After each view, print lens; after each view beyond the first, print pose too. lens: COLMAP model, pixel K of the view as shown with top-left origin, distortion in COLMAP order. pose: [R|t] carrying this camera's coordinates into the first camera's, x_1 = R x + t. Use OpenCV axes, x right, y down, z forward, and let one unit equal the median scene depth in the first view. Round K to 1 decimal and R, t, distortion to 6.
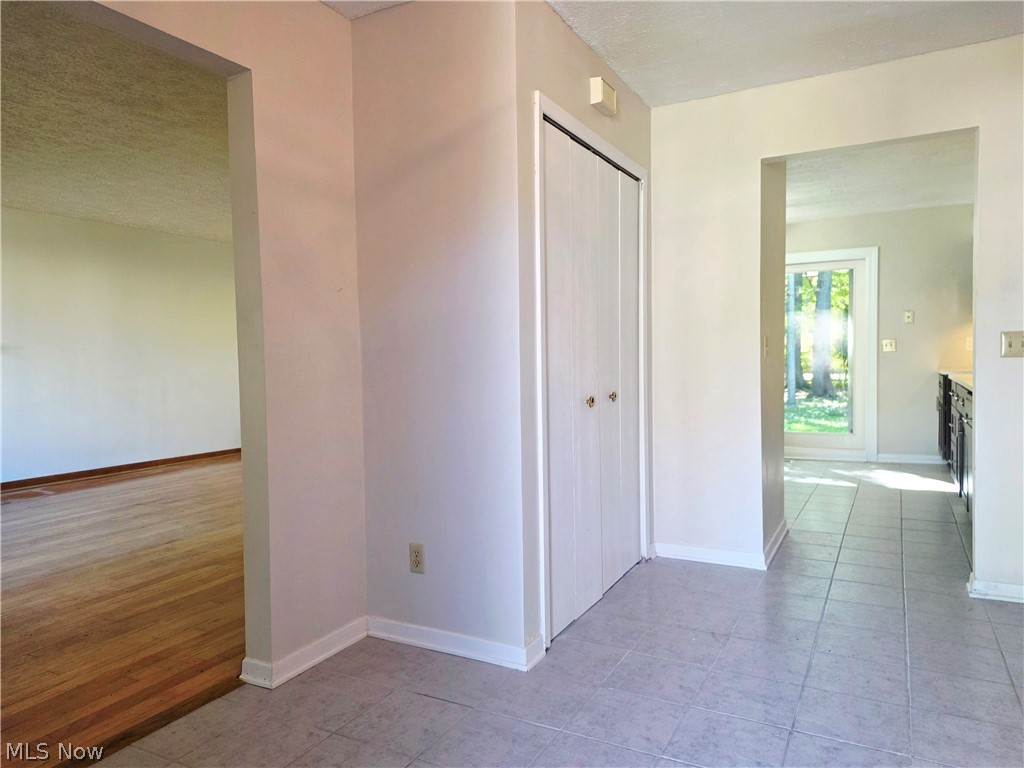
lens RADIAL K [[699.5, 0, 517.0], [0, 699.5, 375.7], [0, 0, 1]] dist [0.111779, -0.105769]
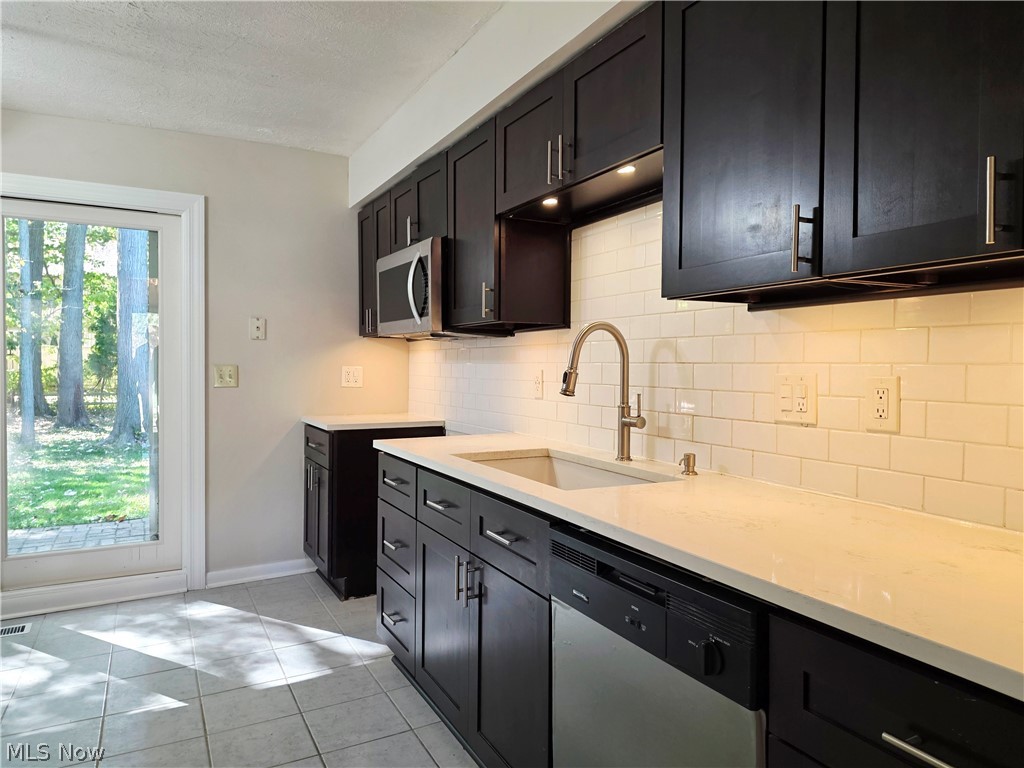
lens RADIAL K [[699.5, 0, 517.0], [0, 699.5, 375.7], [0, 0, 1]] dist [0.111779, -0.105769]
pose [[0.568875, 0.001878, 0.822422, 0.056800], [0.014131, 0.999827, -0.012058, -0.009801], [-0.822302, 0.018481, 0.568751, 0.147171]]
